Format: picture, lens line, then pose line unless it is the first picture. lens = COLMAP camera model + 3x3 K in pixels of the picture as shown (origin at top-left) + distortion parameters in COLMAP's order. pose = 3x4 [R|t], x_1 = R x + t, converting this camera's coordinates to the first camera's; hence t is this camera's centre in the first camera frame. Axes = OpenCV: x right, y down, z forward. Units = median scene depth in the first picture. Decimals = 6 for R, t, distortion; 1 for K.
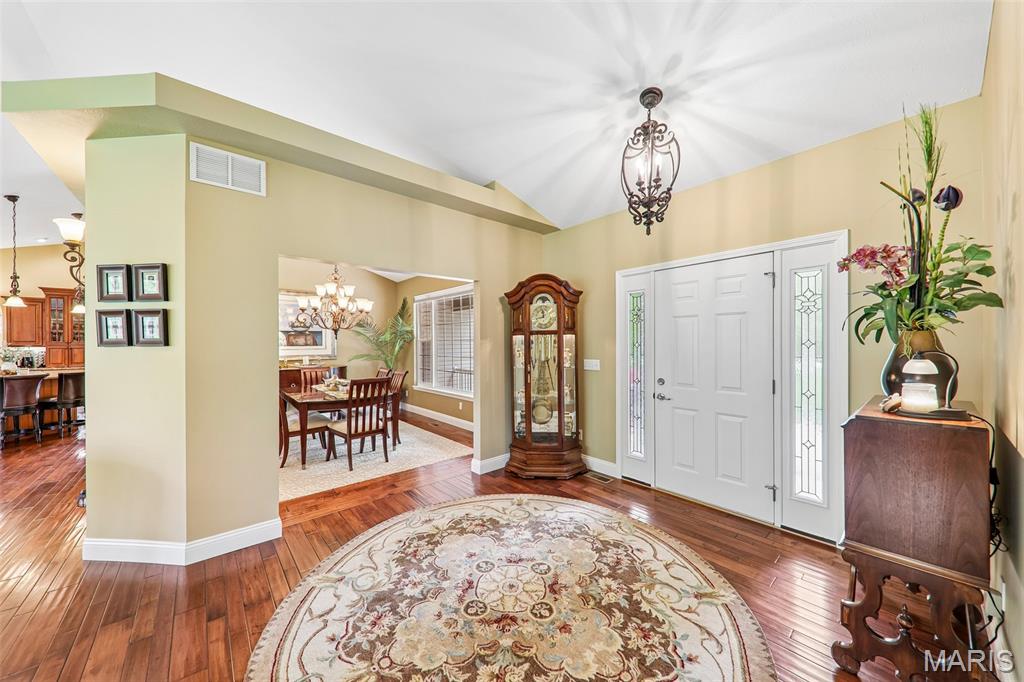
lens RADIAL K [[356.3, 0, 512.0], [0, 356.3, 341.0], [0, 0, 1]] dist [0.025507, 0.000023]
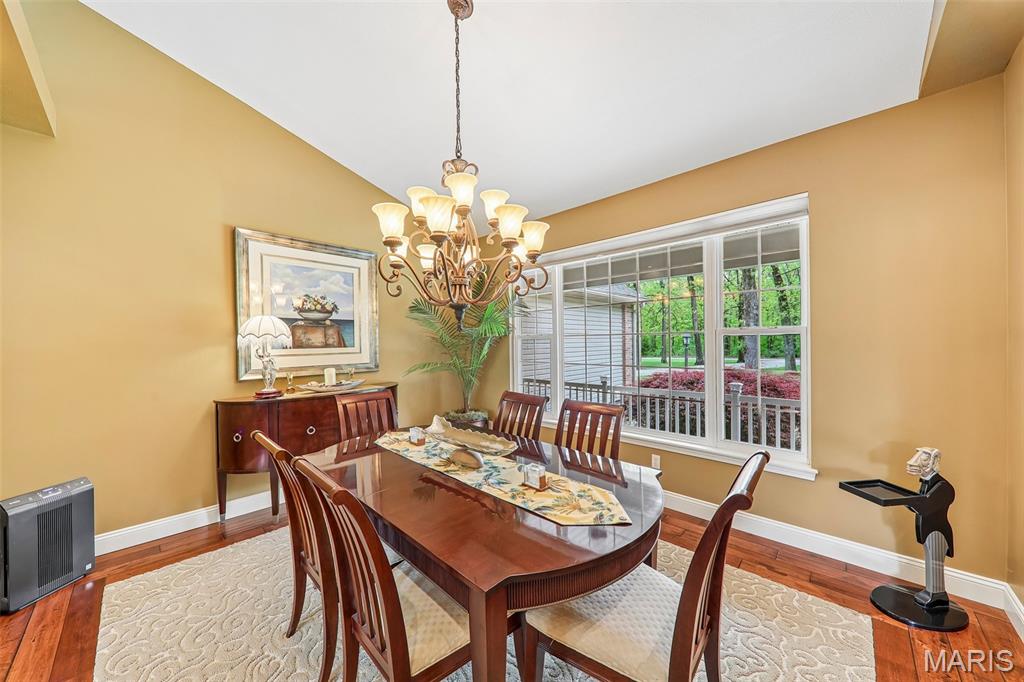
lens RADIAL K [[356.3, 0, 512.0], [0, 356.3, 341.0], [0, 0, 1]] dist [0.025507, 0.000023]
pose [[0.994849, -0.006167, 0.101185, -0.364358], [0.006694, 0.999966, -0.004866, 0.008528], [-0.101152, 0.005518, 0.994856, 0.461717]]
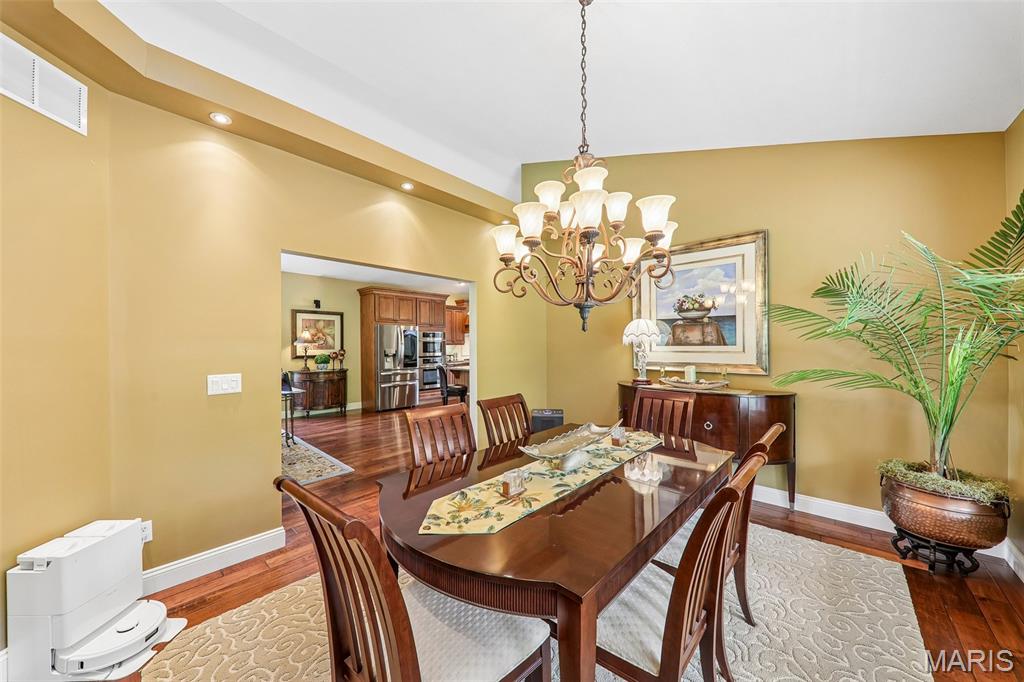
lens RADIAL K [[358.3, 0, 516.5], [0, 358.3, 351.5], [0, 0, 1]] dist [-0.000741, -0.000018]
pose [[0.129372, 0.026773, -0.991235, -0.091044], [0.004956, 0.999605, 0.027646, 0.006795], [0.991584, -0.008490, 0.129188, 0.676605]]
